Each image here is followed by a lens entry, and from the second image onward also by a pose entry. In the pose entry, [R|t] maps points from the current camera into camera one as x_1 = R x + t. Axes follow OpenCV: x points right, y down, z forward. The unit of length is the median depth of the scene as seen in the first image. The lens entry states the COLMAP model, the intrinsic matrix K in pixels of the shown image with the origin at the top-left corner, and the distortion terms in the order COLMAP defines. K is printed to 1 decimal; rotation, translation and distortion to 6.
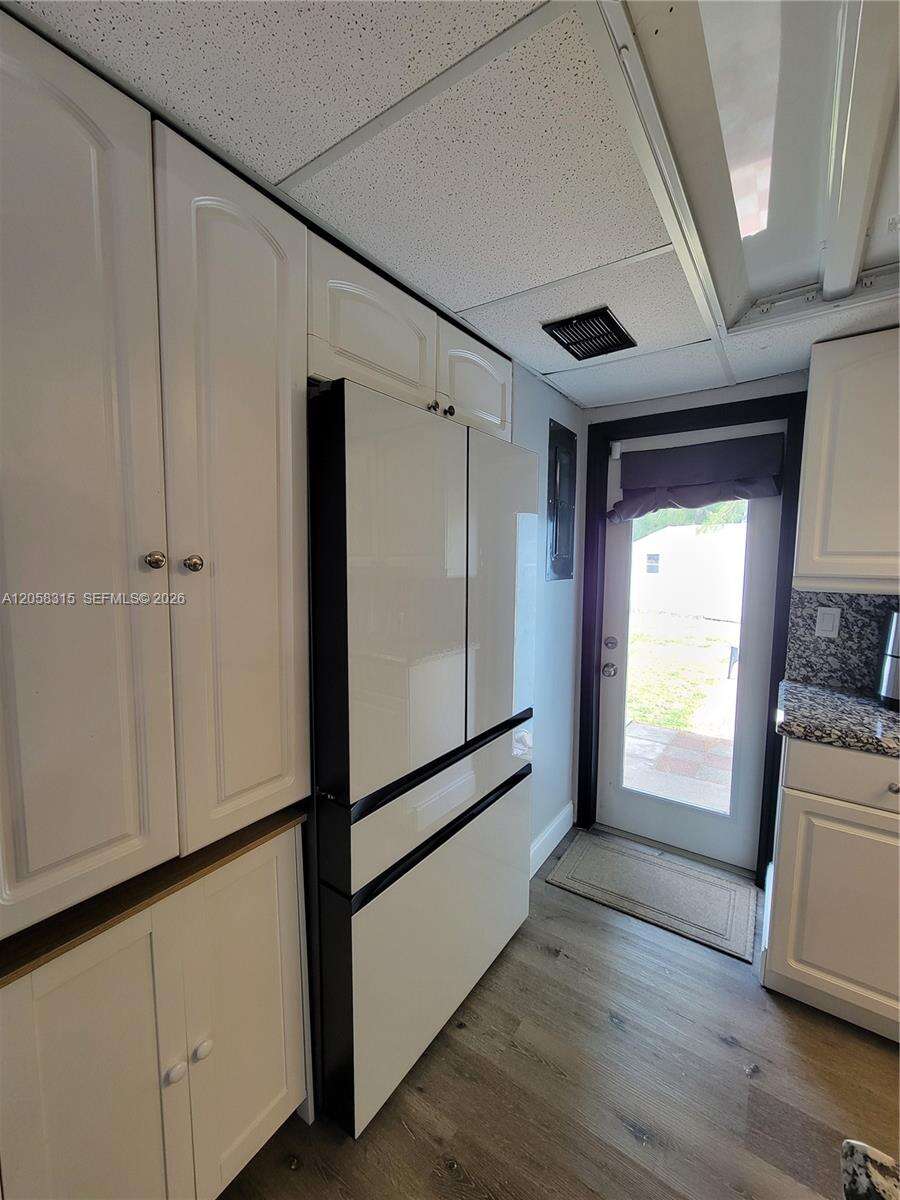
lens RADIAL K [[489.2, 0, 448.5], [0, 489.2, 603.3], [0, 0, 1]] dist [-0.001129, 0.000760]
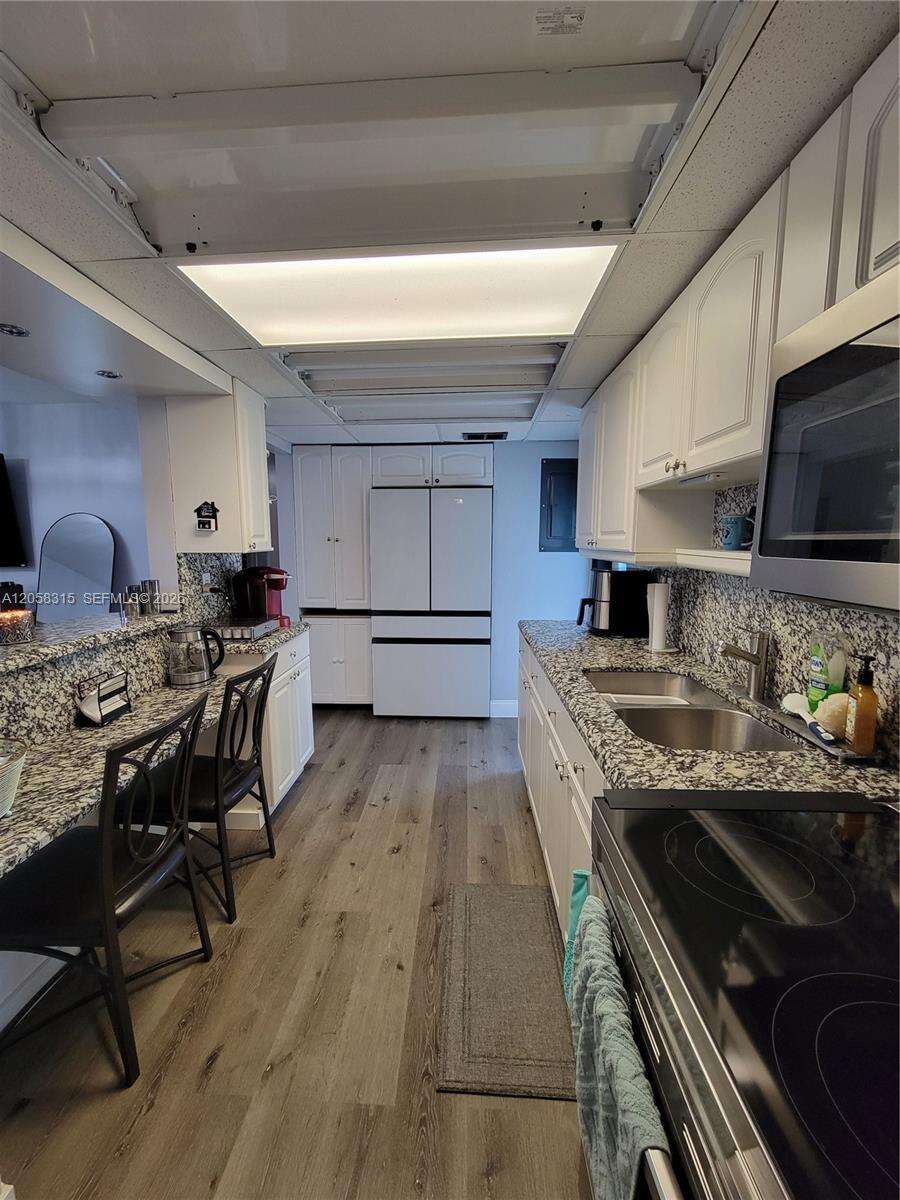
lens RADIAL K [[489.2, 0, 445.8], [0, 489.2, 600.7], [0, 0, 1]] dist [-0.001129, 0.000760]
pose [[0.542361, 0.095761, -0.834670, 1.690978], [-0.078338, 0.994919, 0.063243, 0.048878], [0.836486, 0.031086, 0.547106, -0.262258]]
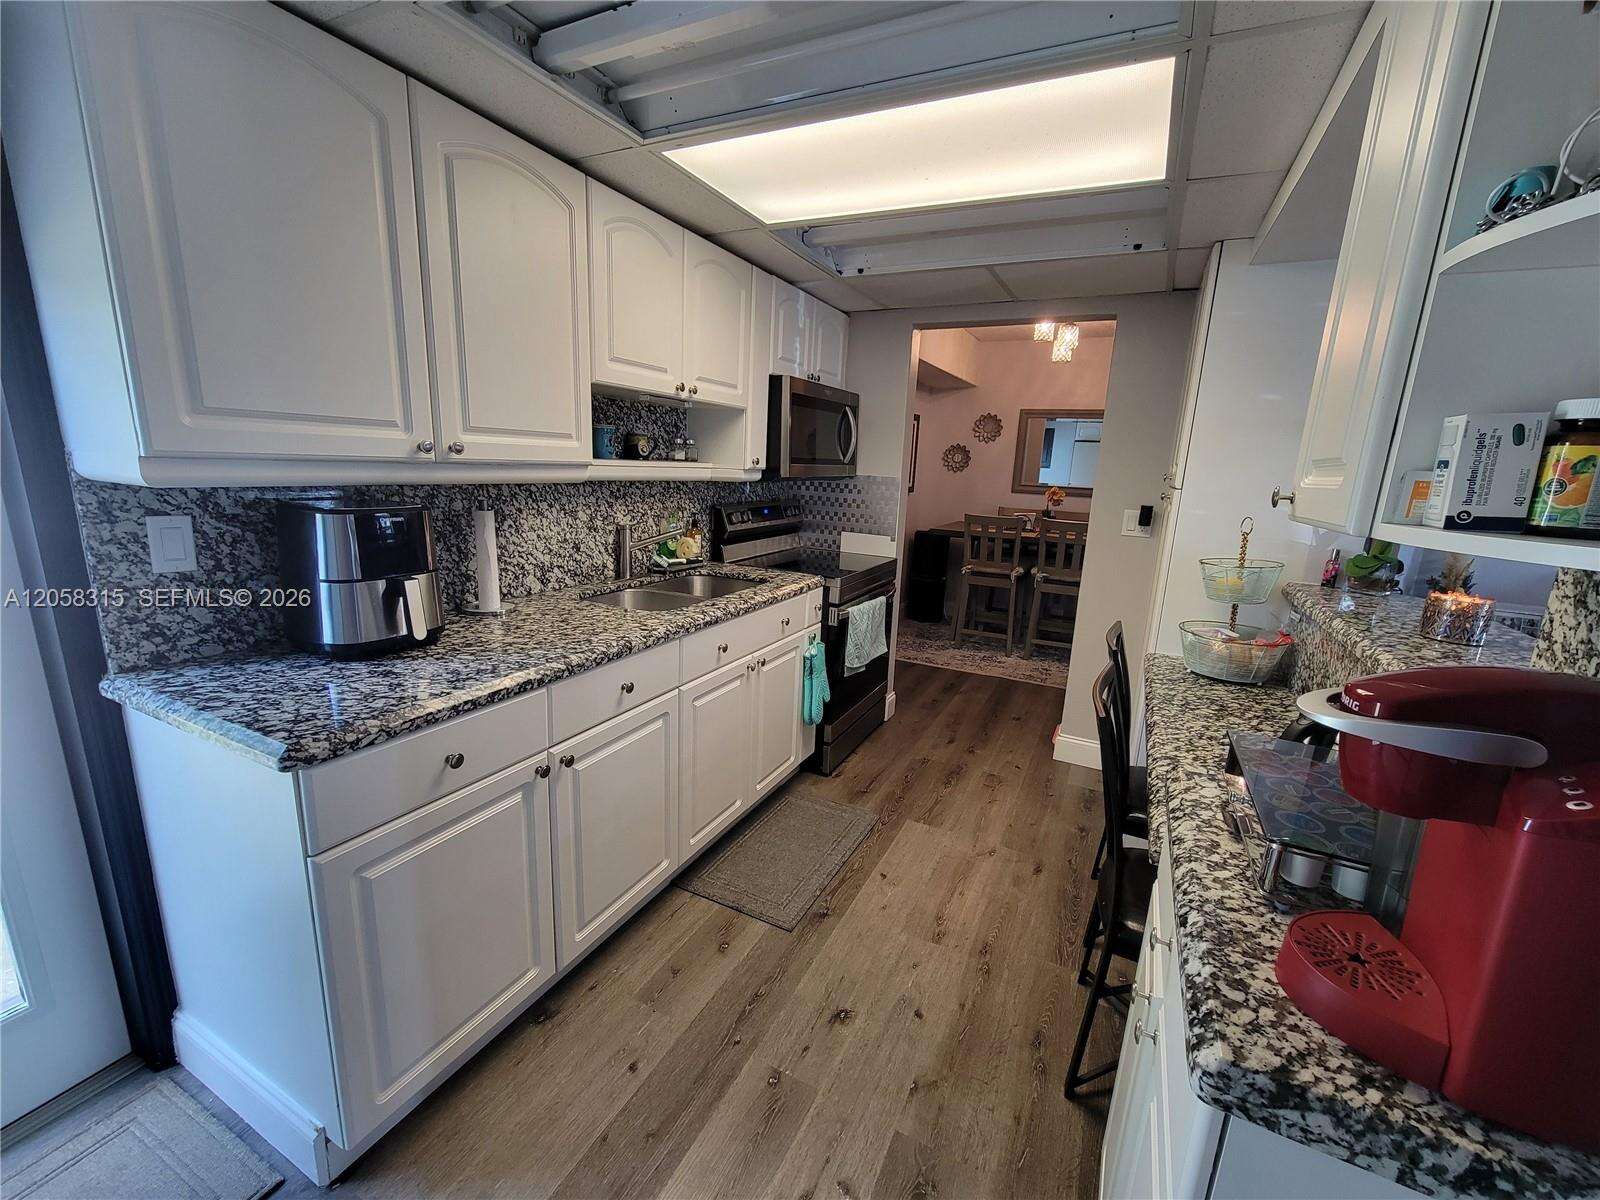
lens RADIAL K [[652.3, 0, 797.8], [0, 652.3, 603.5], [0, 0, 1]] dist [-0.001129, 0.000760]
pose [[-0.146598, -0.228535, 0.962435, -0.018009], [0.052776, 0.969754, 0.238311, -0.031383], [-0.987787, 0.085729, -0.130102, 0.426282]]
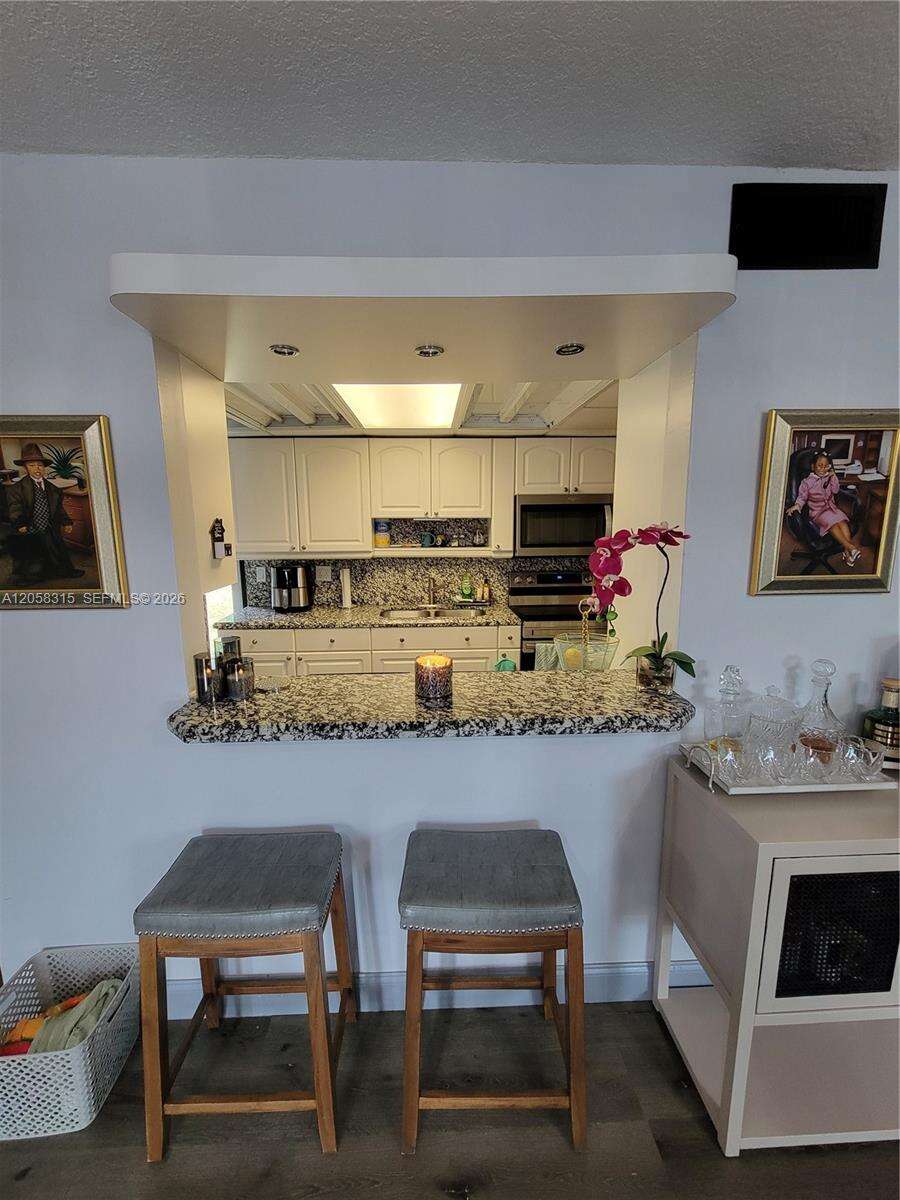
lens RADIAL K [[489.2, 0, 447.1], [0, 489.2, 602.9], [0, 0, 1]] dist [-0.001129, 0.000760]
pose [[0.792537, -0.117513, 0.598394, 0.173401], [0.074756, 0.992579, 0.095913, 0.020392], [-0.605224, -0.031281, 0.795440, -1.030907]]
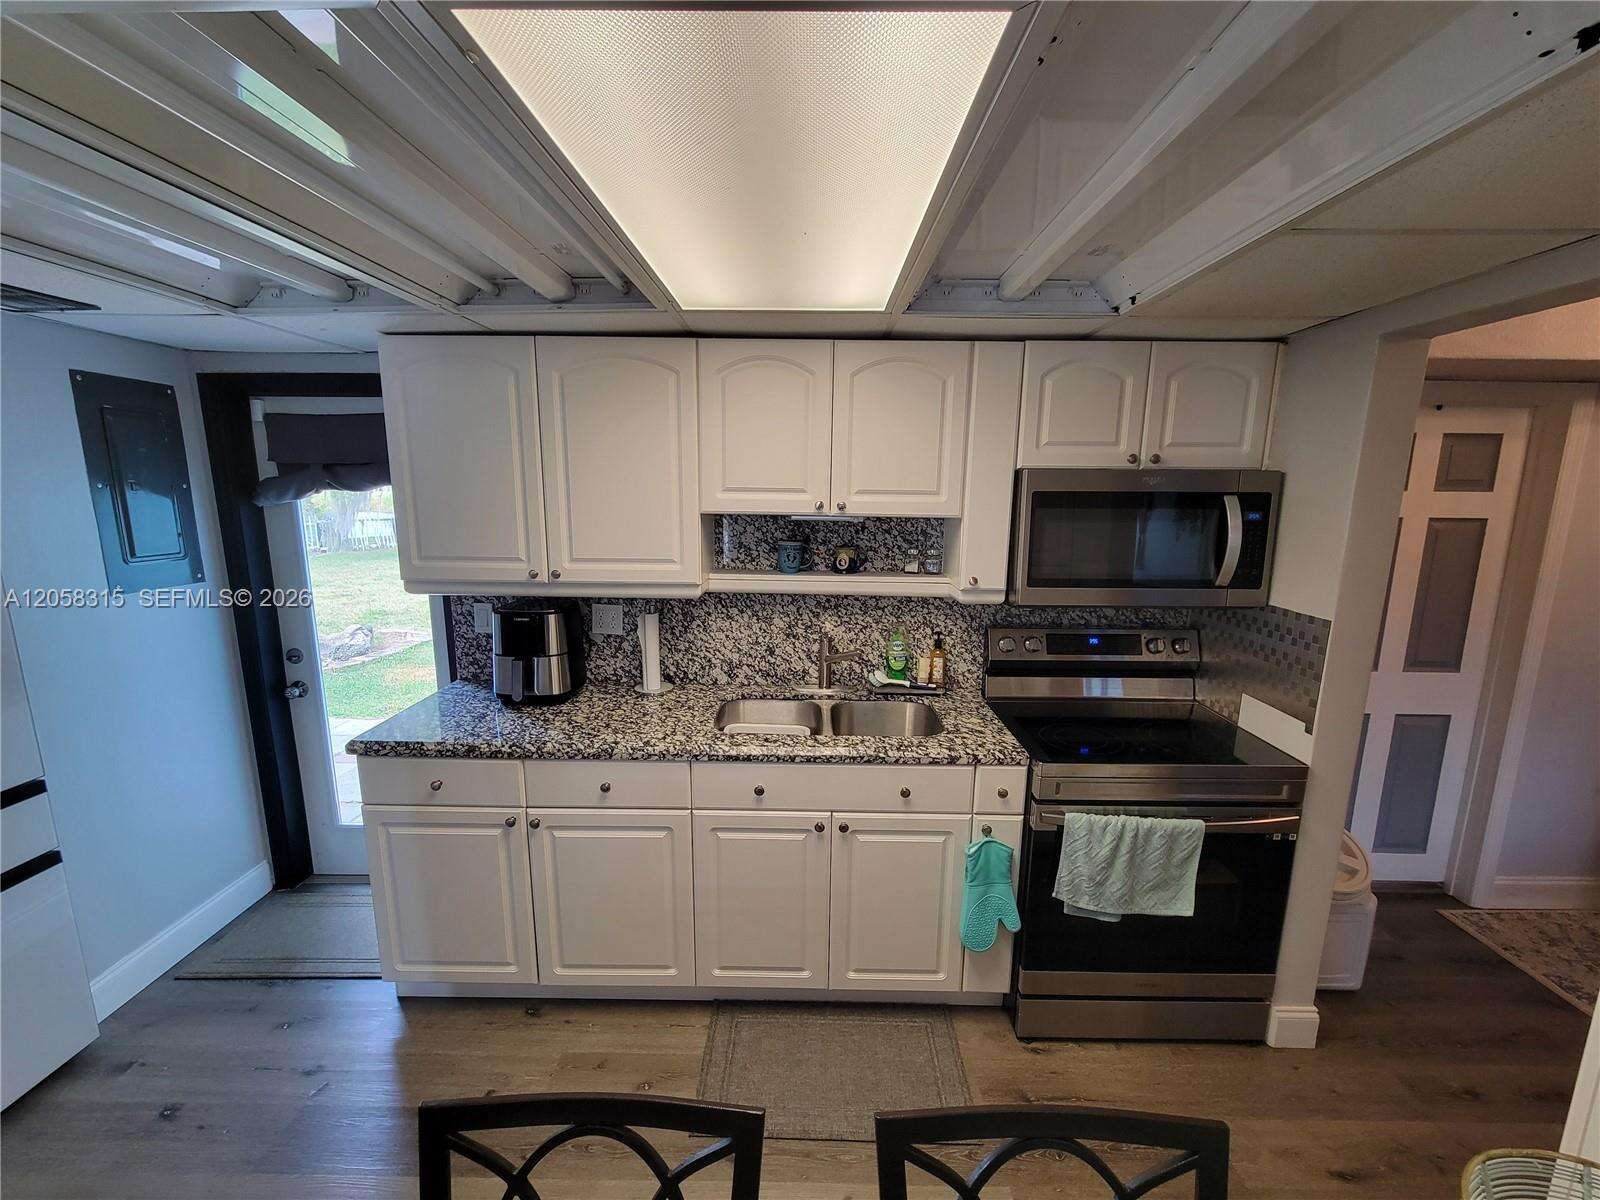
lens RADIAL K [[652.3, 0, 806.0], [0, 652.3, 605.0], [0, 0, 1]] dist [-0.001129, 0.000760]
pose [[0.820263, -0.103678, 0.562512, 0.569401], [0.053900, 0.993070, 0.104437, -0.089254], [-0.569441, -0.055346, 0.820167, -0.446607]]
